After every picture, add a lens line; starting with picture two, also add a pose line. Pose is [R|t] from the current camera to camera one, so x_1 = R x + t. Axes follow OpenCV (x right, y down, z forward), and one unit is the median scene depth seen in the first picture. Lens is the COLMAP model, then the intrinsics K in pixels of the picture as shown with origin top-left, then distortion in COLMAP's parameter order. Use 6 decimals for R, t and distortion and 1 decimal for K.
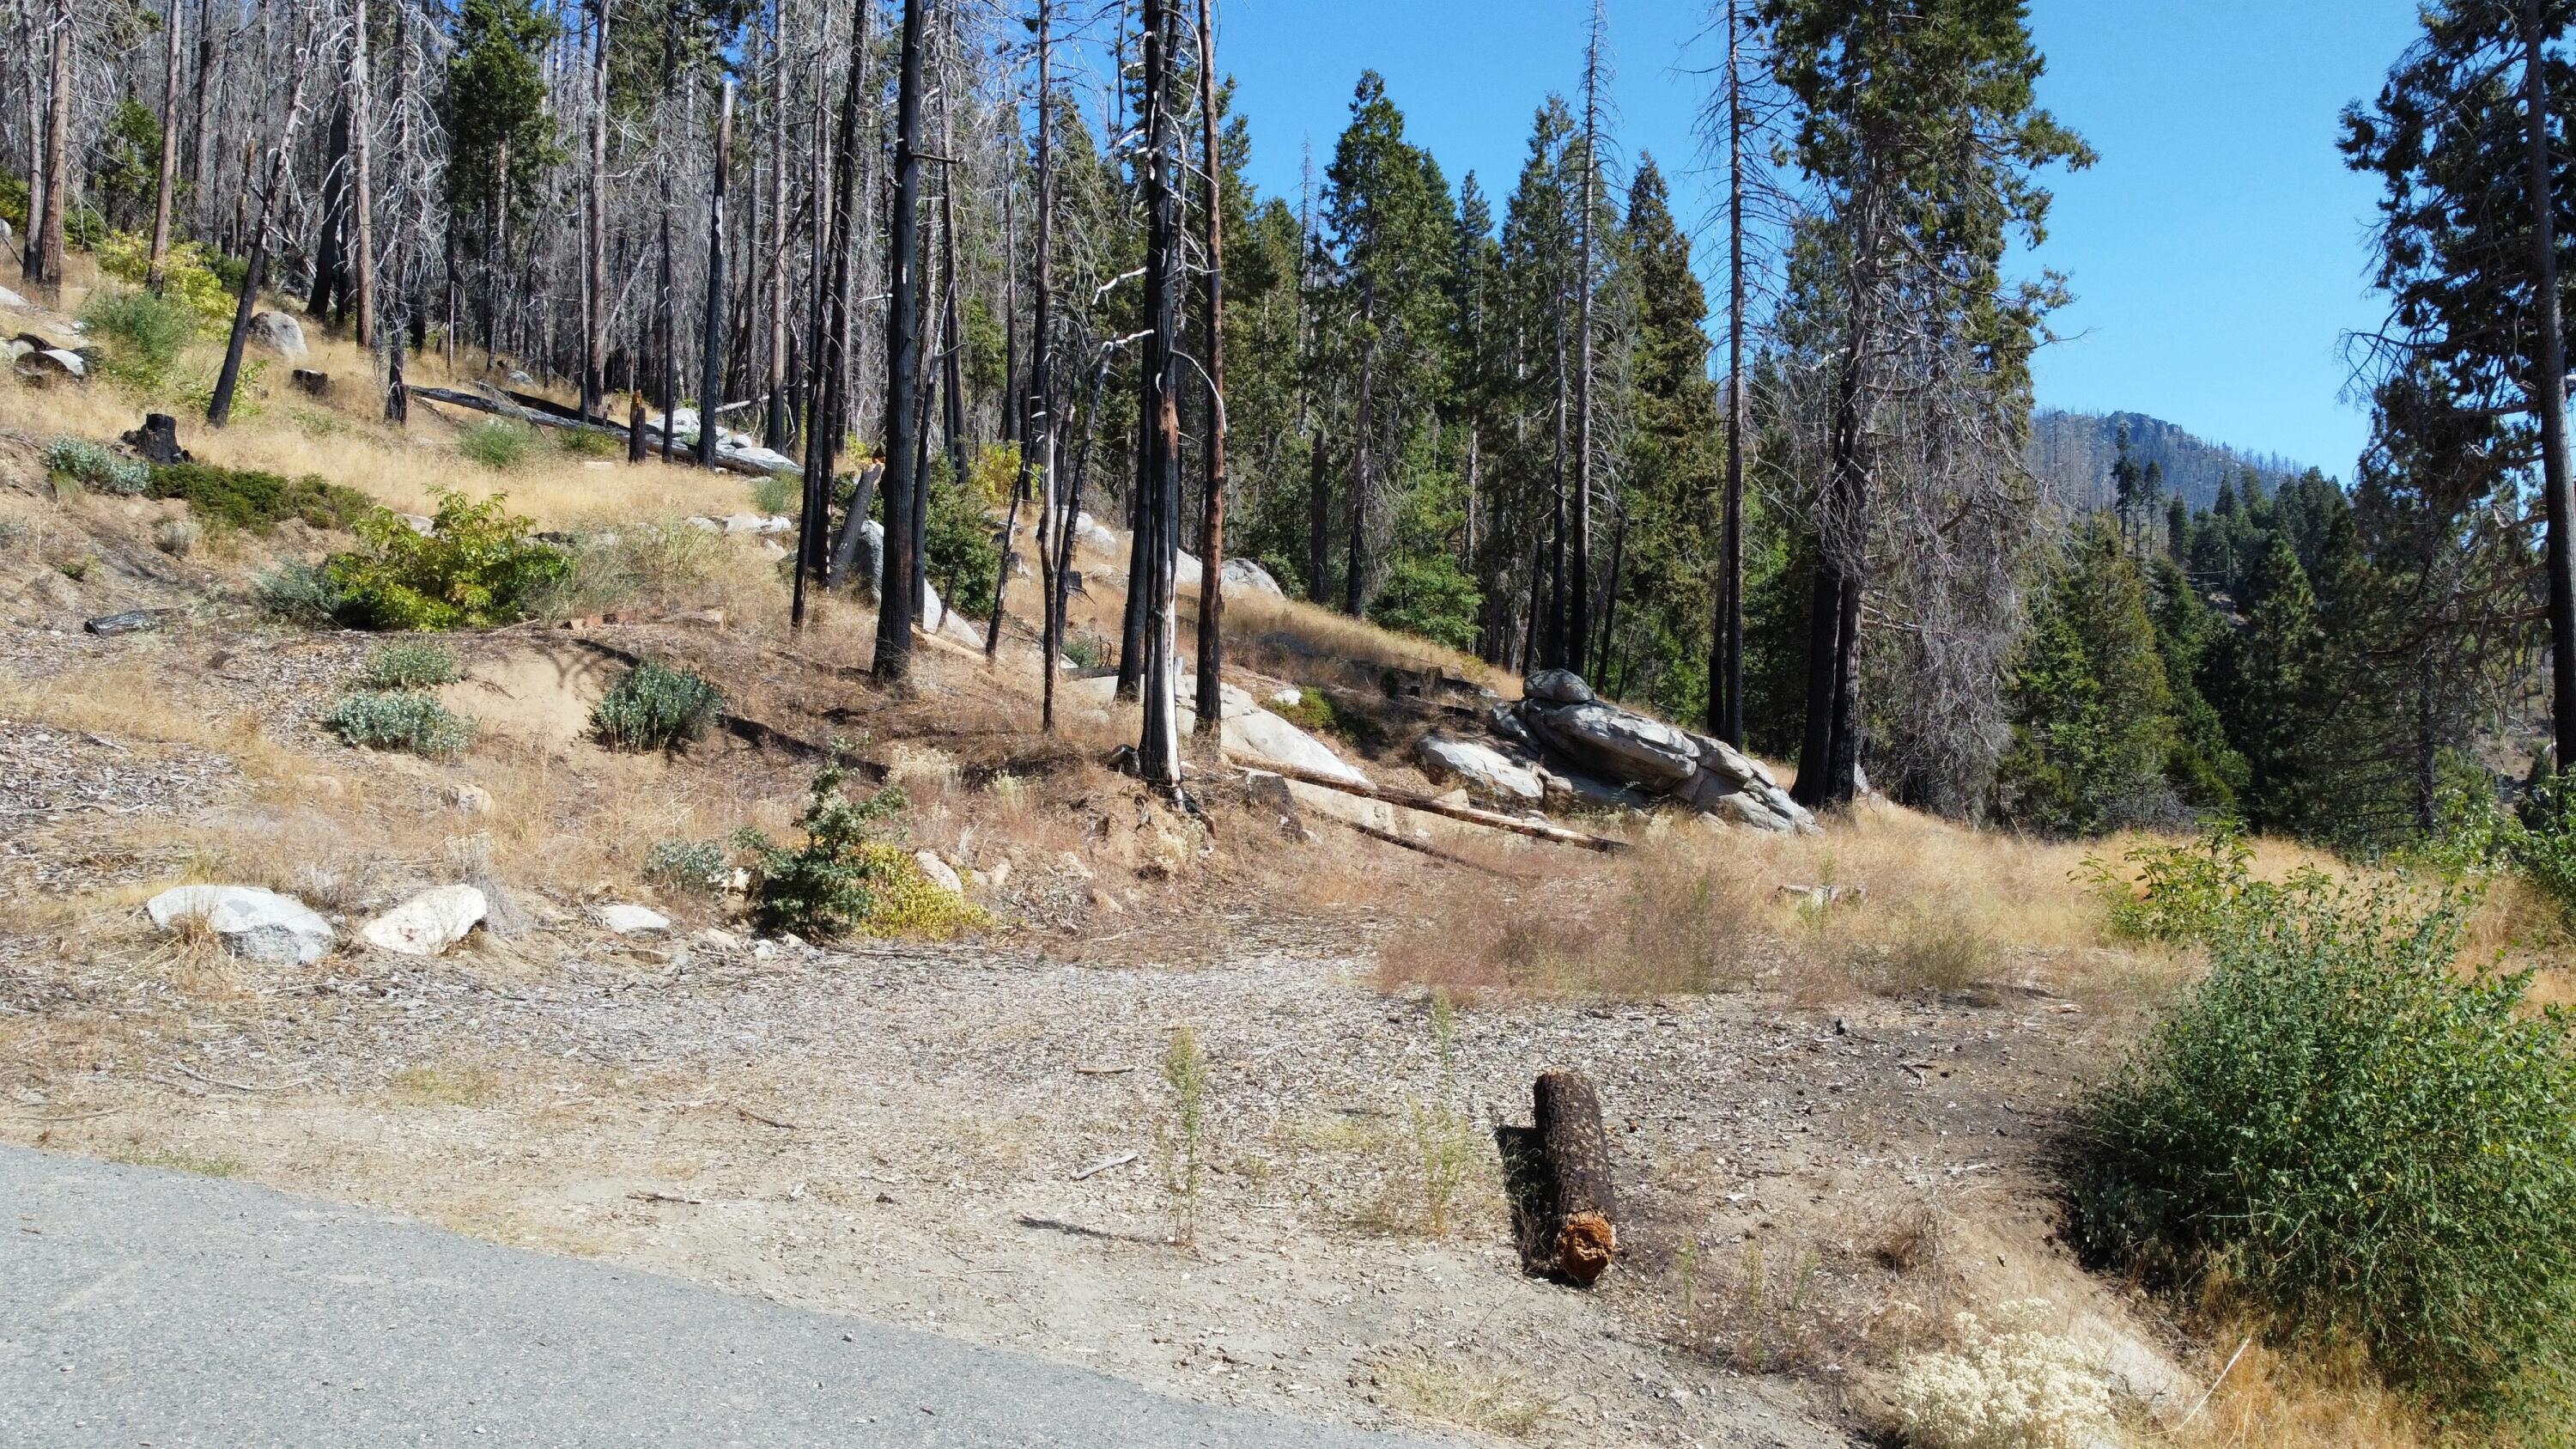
lens RADIAL K [[1952.7, 0, 1300.0], [0, 1952.7, 720.8], [0, 0, 1]] dist [0.009489, -0.008725]
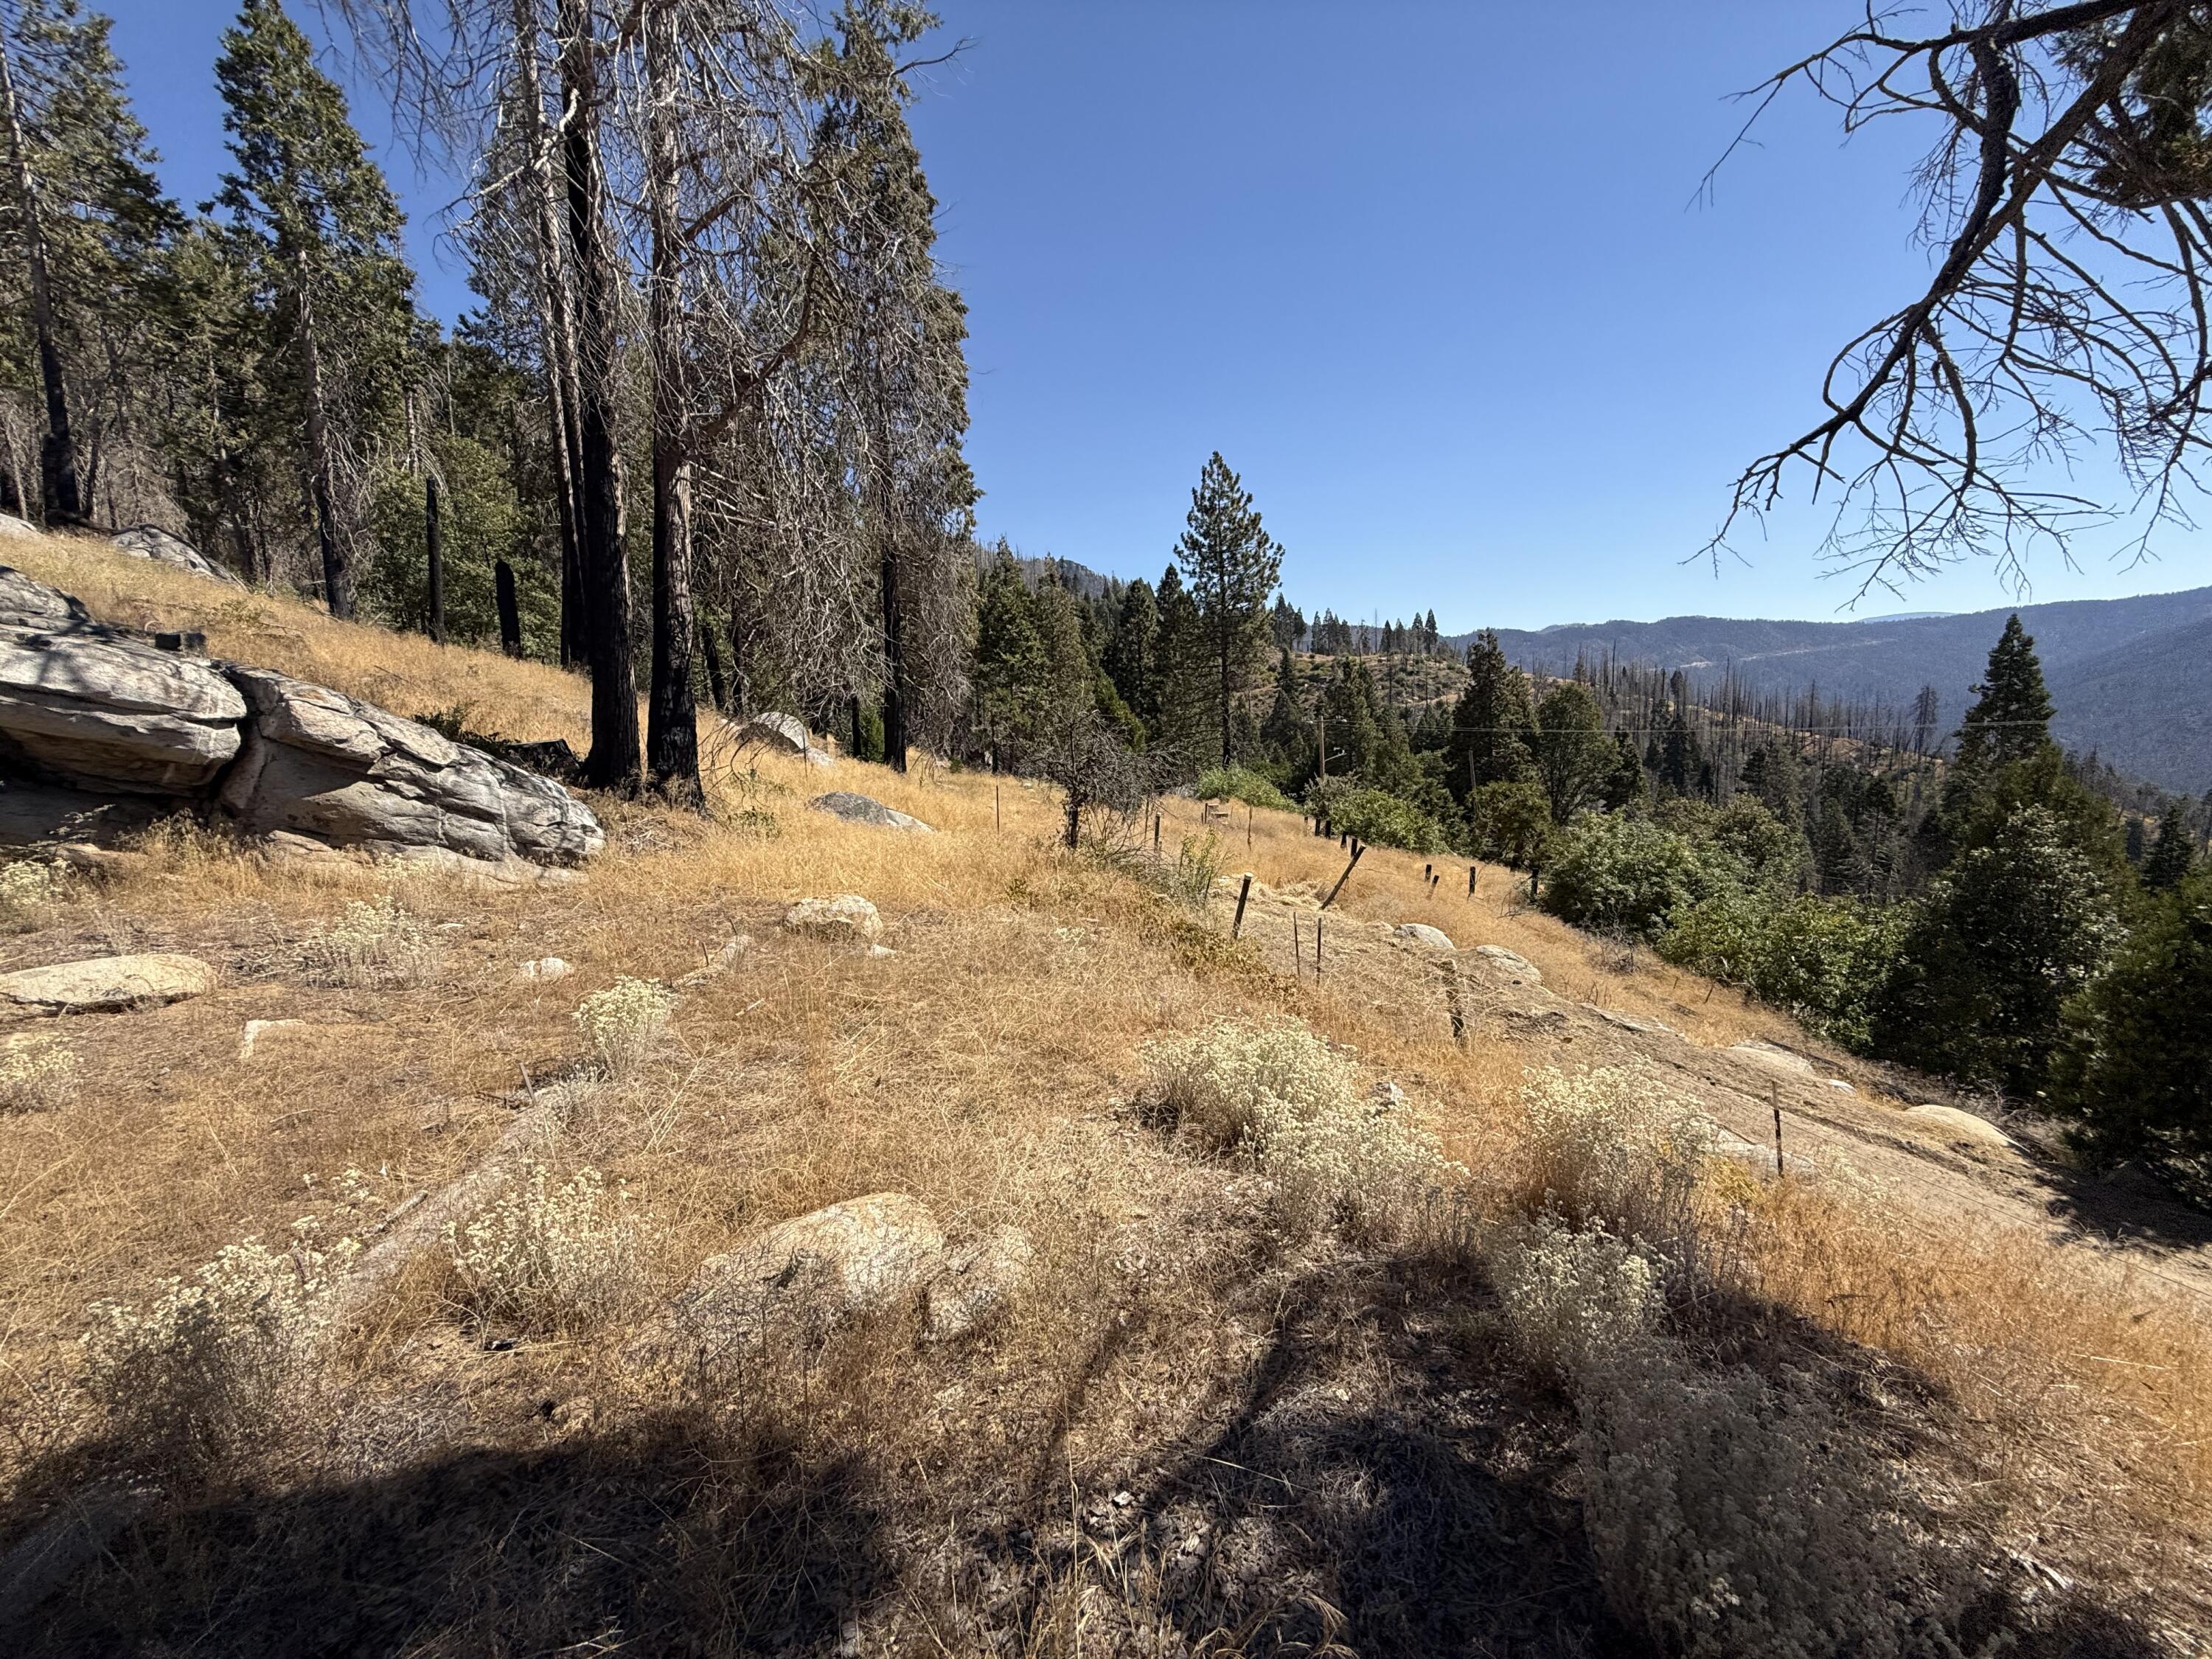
lens RADIAL K [[880.2, 0, 1101.5], [0, 880.2, 830.2], [0, 0, 1]] dist [0.000805, -0.000111]
pose [[0.906602, -0.104188, 0.408924, 0.310750], [0.044355, 0.987201, 0.153187, 0.021996], [-0.419650, -0.120741, 0.899620, 0.713597]]
